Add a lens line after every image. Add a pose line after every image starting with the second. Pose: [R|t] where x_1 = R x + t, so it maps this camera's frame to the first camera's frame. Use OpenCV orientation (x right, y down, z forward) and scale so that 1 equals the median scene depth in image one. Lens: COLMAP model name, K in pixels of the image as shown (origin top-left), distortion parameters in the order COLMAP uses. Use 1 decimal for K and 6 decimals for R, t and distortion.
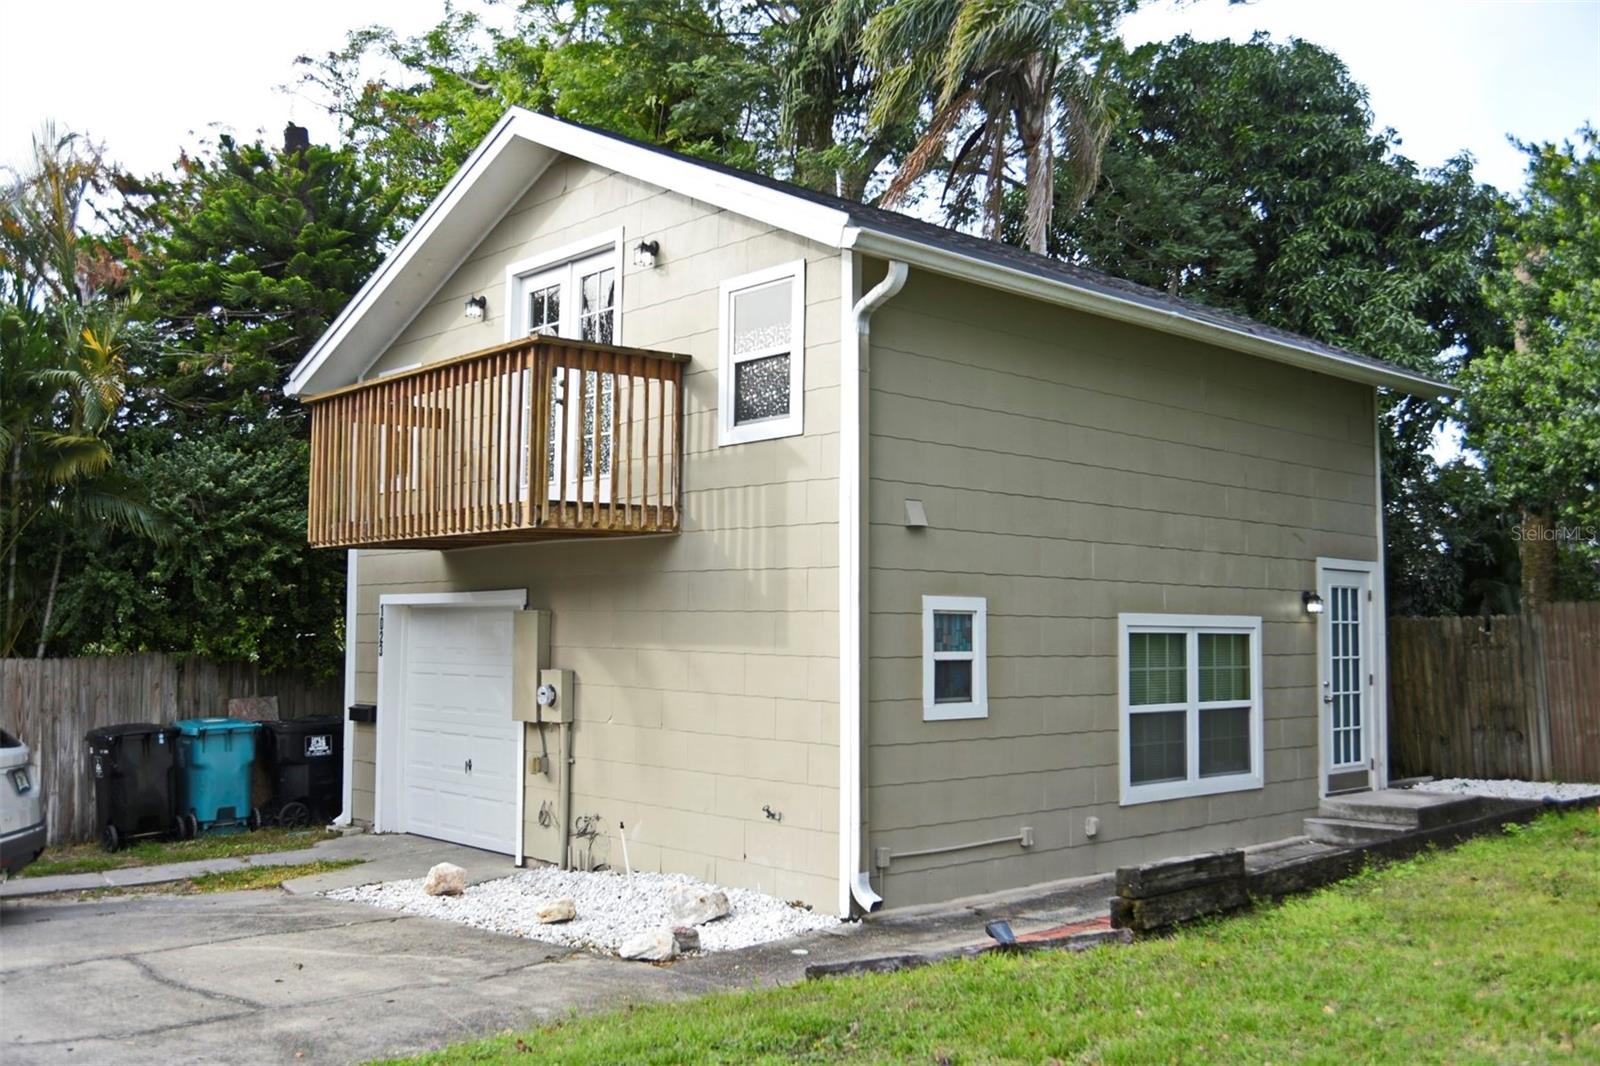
lens RADIAL K [[1459.3, 0, 800.0], [0, 1459.3, 533.0], [0, 0, 1]] dist [-0.118385, -0.001466]
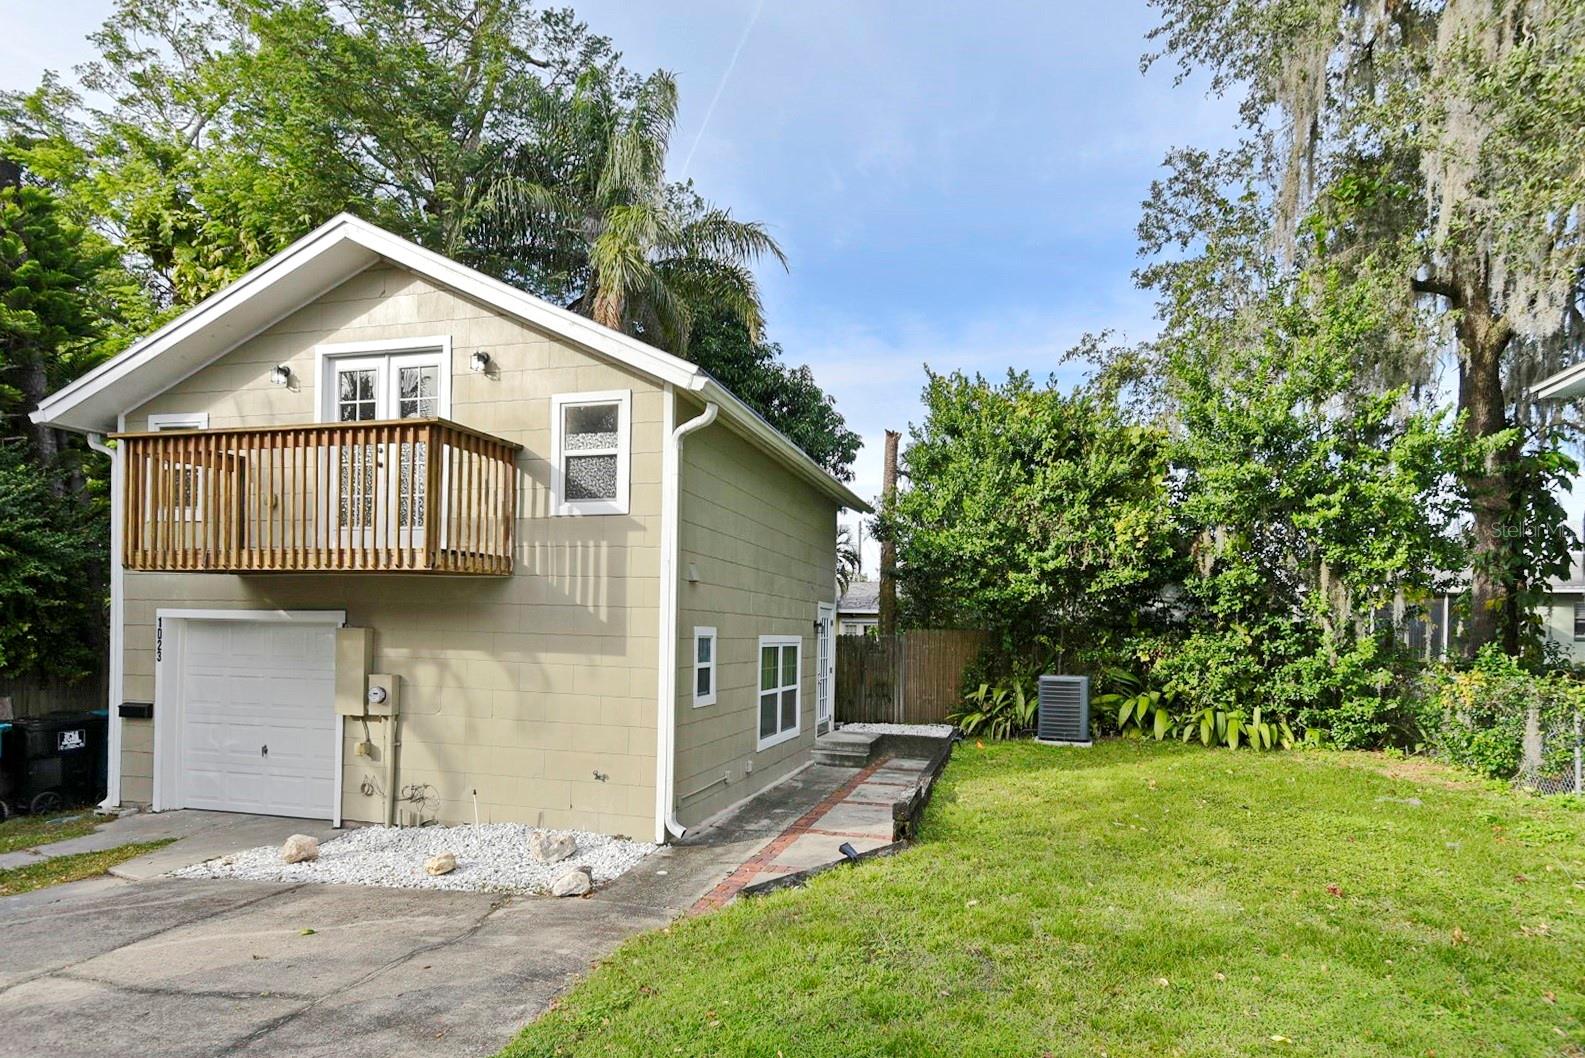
lens RADIAL K [[872.5, 0, 794.0], [0, 872.5, 635.9], [0, 0, 1]] dist [0.000986, -0.000338]
pose [[0.844501, 0.009007, 0.535478, -0.272513], [-0.053605, 0.996259, 0.067784, -0.012632], [-0.532864, -0.085948, 0.841825, 0.151644]]
